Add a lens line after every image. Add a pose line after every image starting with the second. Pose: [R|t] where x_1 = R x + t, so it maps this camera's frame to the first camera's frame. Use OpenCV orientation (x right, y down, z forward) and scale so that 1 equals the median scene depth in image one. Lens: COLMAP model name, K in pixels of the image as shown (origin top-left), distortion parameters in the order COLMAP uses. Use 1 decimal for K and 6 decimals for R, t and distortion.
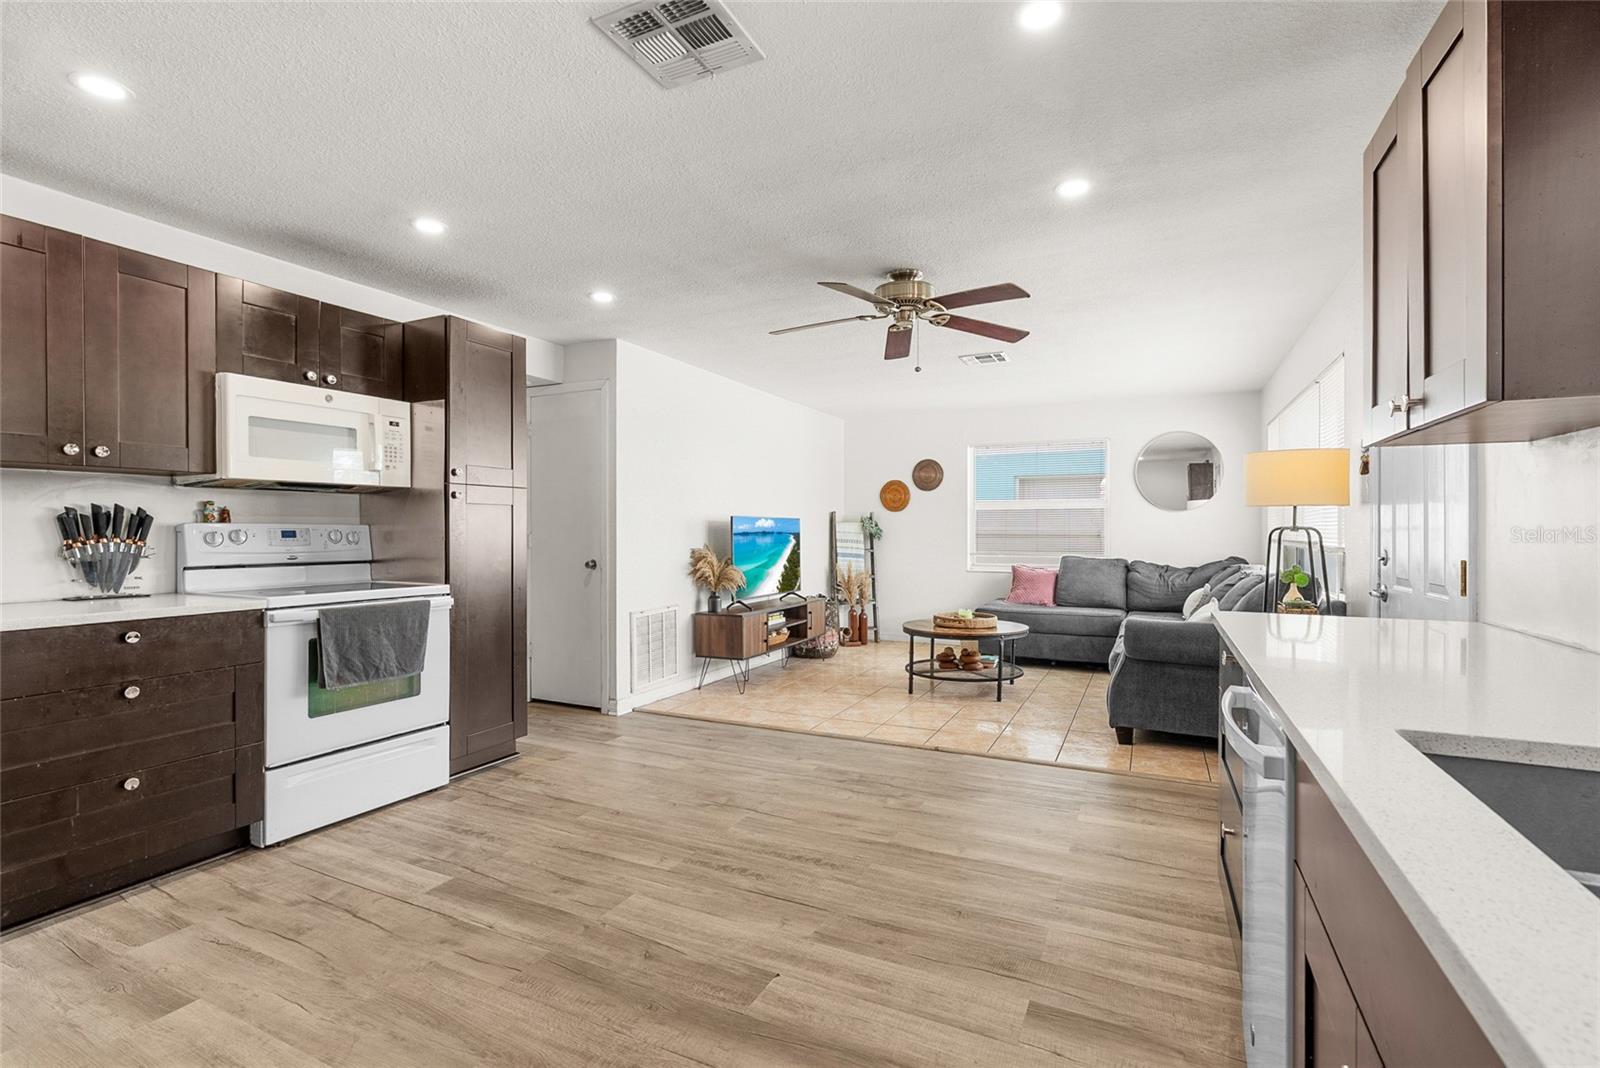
lens RADIAL K [[729.0, 0, 803.7], [0, 729.0, 531.6], [0, 0, 1]] dist [-0.004563, 0.000777]
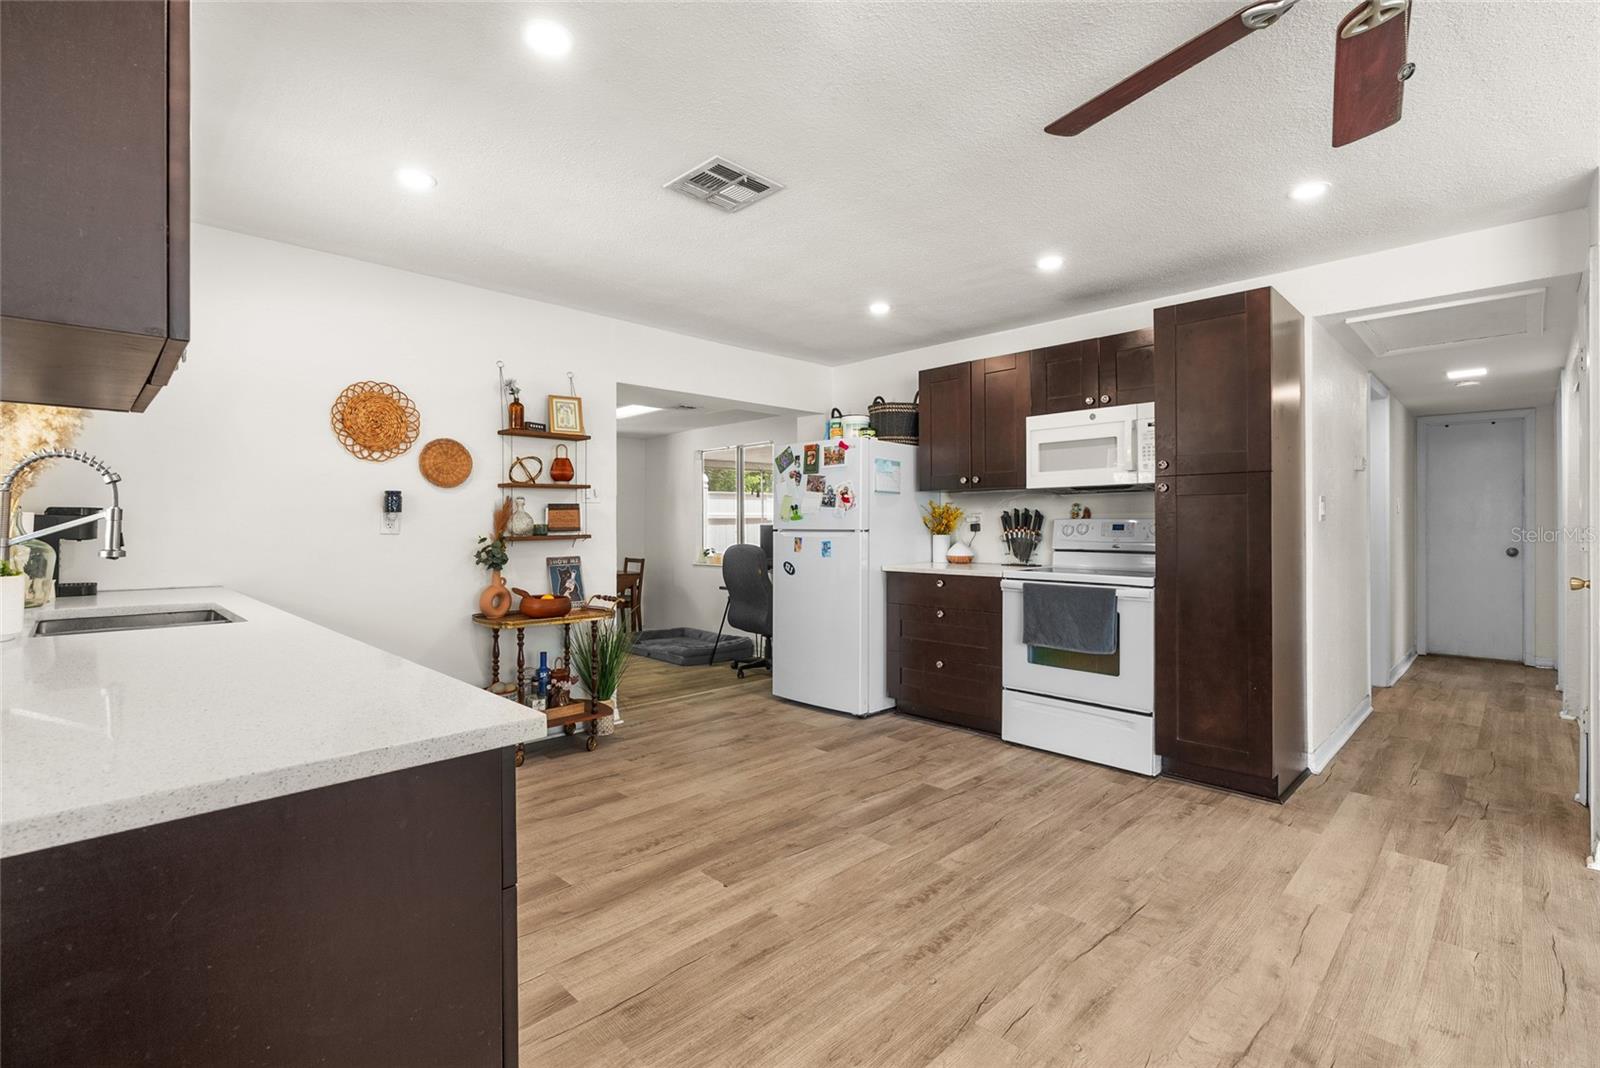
lens RADIAL K [[729.0, 0, 803.7], [0, 729.0, 531.6], [0, 0, 1]] dist [-0.004563, 0.000777]
pose [[-0.330442, 0.007391, -0.943797, 0.544914], [-0.000650, 0.999967, 0.008059, 0.000661], [0.943826, 0.003276, -0.330426, 0.774375]]
